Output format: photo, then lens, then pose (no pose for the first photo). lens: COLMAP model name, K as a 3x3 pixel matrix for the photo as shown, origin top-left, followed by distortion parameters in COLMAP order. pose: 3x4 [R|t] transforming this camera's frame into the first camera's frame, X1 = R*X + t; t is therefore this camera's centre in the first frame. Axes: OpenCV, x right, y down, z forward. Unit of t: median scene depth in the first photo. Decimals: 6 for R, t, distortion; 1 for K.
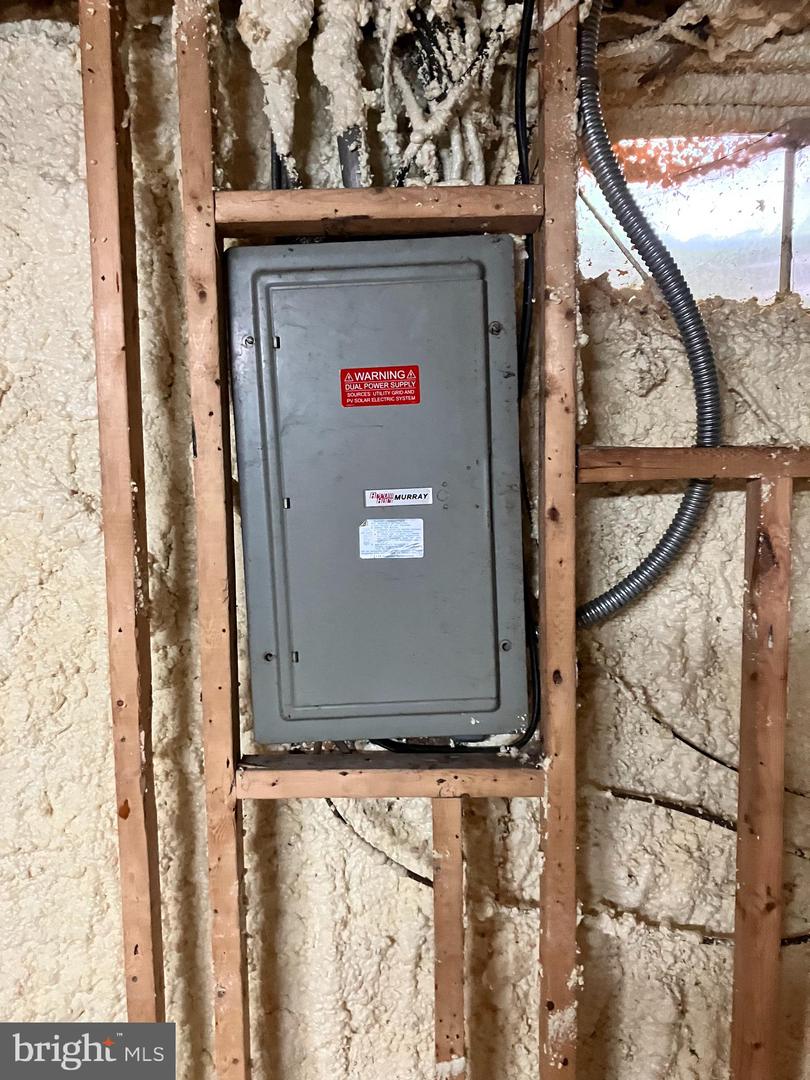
lens RADIAL K [[882.7, 0, 405.6], [0, 882.7, 541.5], [0, 0, 1]] dist [0.036424, -0.039203]
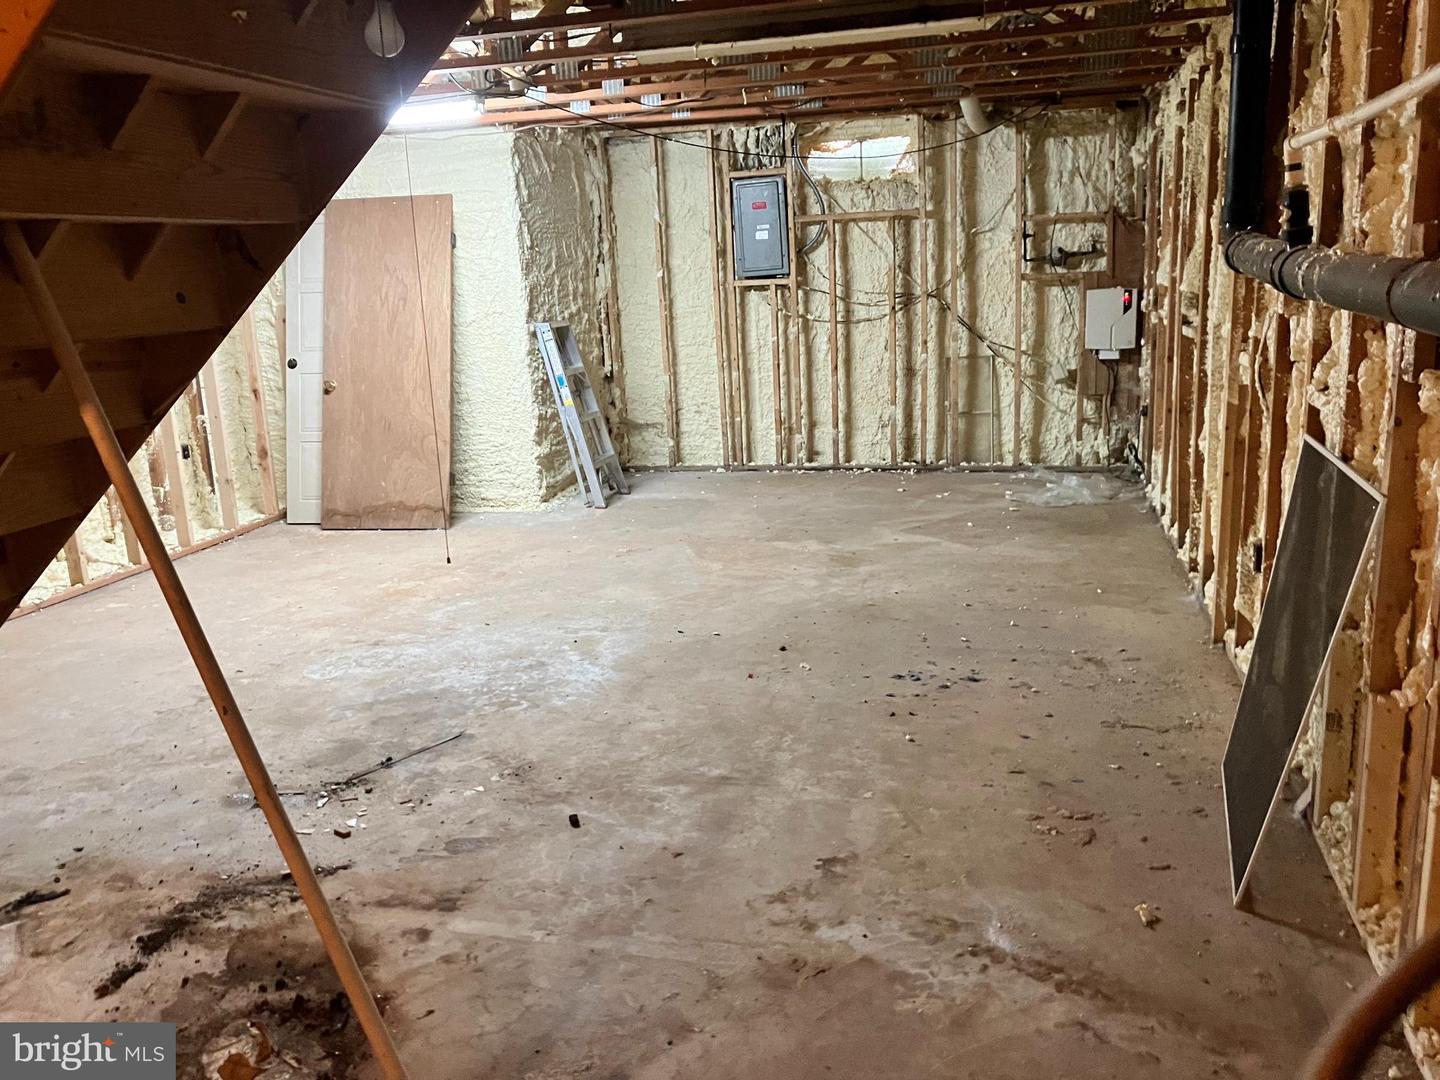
lens RADIAL K [[1177.0, 0, 694.1], [0, 1177.0, 515.2], [0, 0, 1]] dist [0.036424, -0.039203]
pose [[0.958061, 0.023240, -0.285620, 1.528456], [0.009962, 0.993403, 0.114244, 0.791649], [0.286391, -0.112298, 0.951509, -5.588966]]
